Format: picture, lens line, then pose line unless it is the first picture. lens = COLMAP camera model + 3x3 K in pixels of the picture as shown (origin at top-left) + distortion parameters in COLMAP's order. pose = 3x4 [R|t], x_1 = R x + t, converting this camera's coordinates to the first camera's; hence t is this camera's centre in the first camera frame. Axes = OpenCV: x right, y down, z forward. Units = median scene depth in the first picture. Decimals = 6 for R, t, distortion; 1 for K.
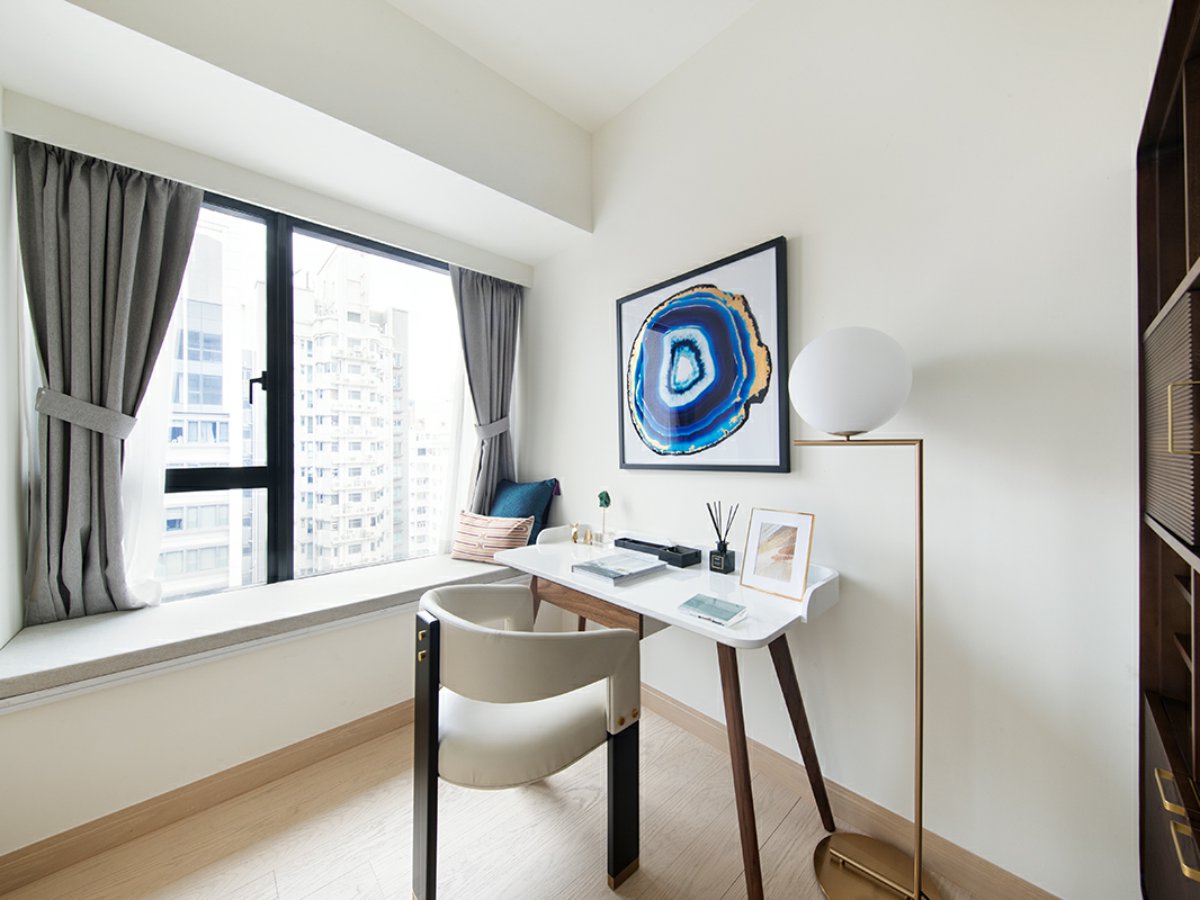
lens RADIAL K [[431.2, 0, 601.1], [0, 431.2, 464.0], [0, 0, 1]] dist [-0.000065, -0.007971]
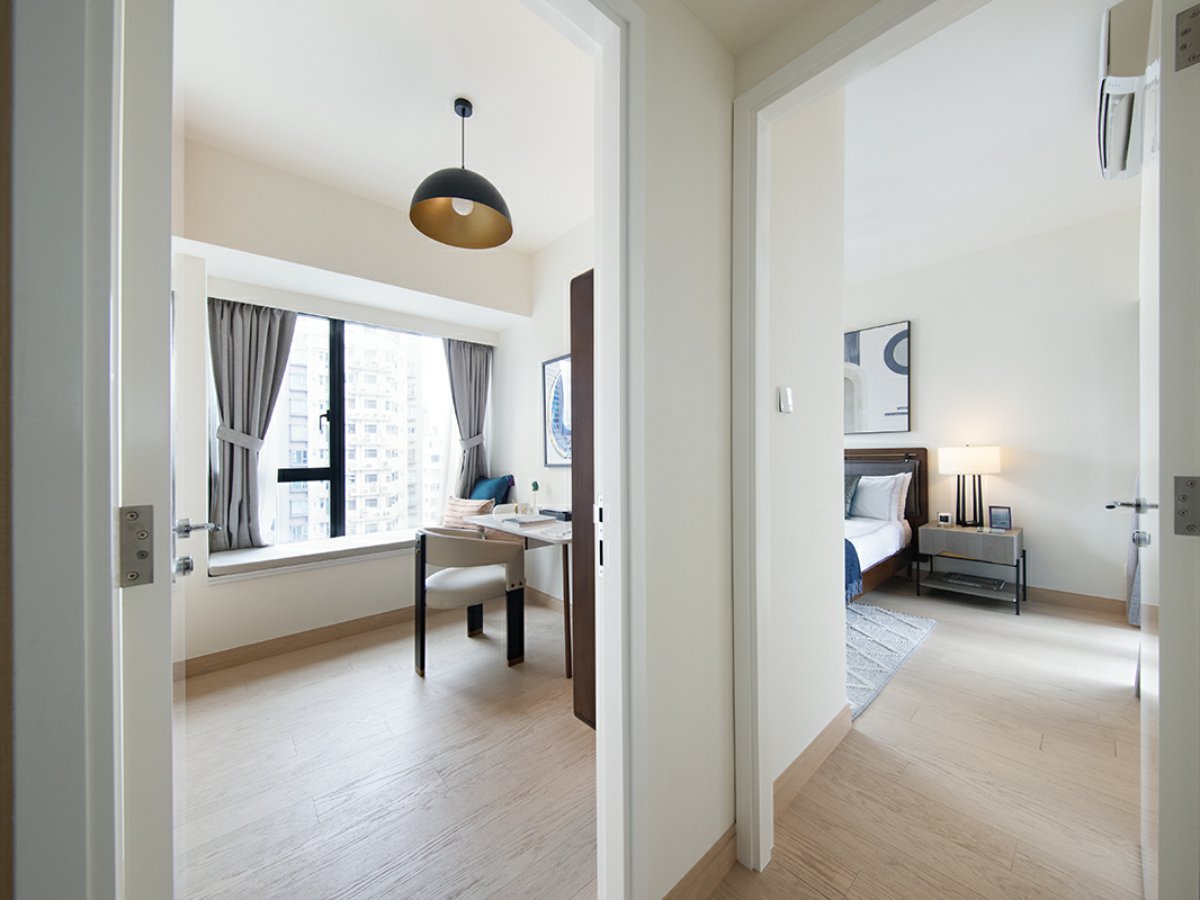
lens RADIAL K [[431.2, 0, 601.1], [0, 431.2, 464.0], [0, 0, 1]] dist [-0.000065, -0.007971]
pose [[0.999580, -0.008906, -0.027594, 0.298808], [0.008596, 0.999899, -0.011357, 0.019078], [0.027692, 0.011115, 0.999555, -0.603386]]
